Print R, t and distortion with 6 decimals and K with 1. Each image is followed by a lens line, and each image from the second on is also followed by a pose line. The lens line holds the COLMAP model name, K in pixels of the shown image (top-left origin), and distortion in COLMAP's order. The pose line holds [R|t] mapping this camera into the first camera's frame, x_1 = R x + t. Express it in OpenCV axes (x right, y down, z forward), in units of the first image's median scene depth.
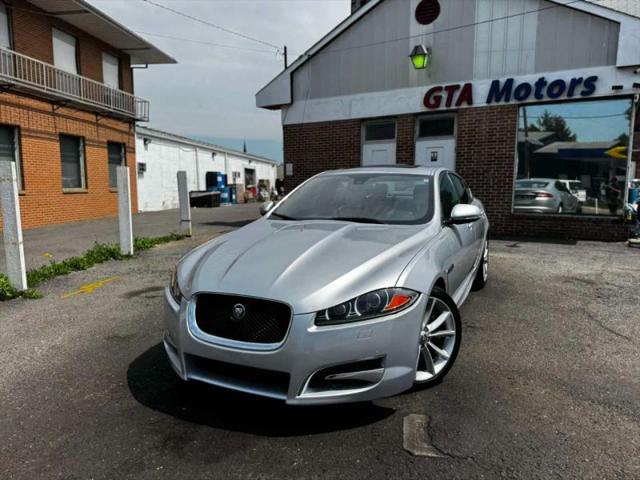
lens RADIAL K [[453.0, 0, 320.0], [0, 453.0, 240.0], [0, 0, 1]] dist [0.020121, -0.024026]
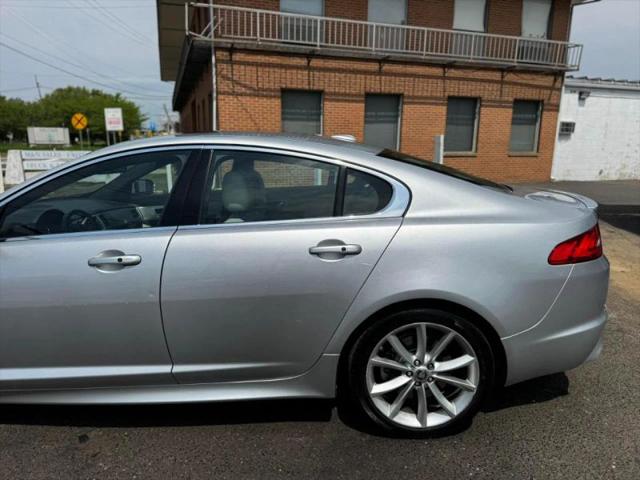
lens RADIAL K [[451.4, 0, 320.0], [0, 451.4, 240.0], [0, 0, 1]] dist [0.046650, -0.065362]
pose [[0.433277, 0.190557, -0.880885, 0.305070], [-0.117302, 0.981002, 0.154518, -0.052564], [0.893595, 0.036381, 0.447398, 0.361413]]
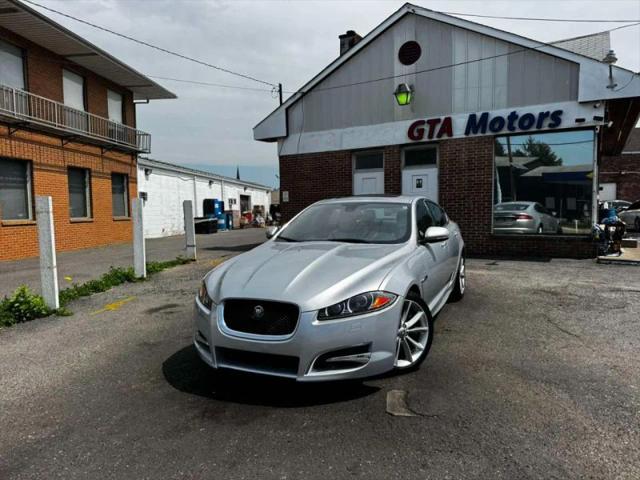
lens RADIAL K [[453.0, 0, 320.0], [0, 453.0, 240.0], [0, 0, 1]] dist [0.020121, -0.024026]
pose [[0.999762, -0.016600, 0.014166, -0.003844], [0.017345, 0.998381, -0.054180, 0.005601], [-0.013243, 0.054413, 0.998431, -0.067141]]
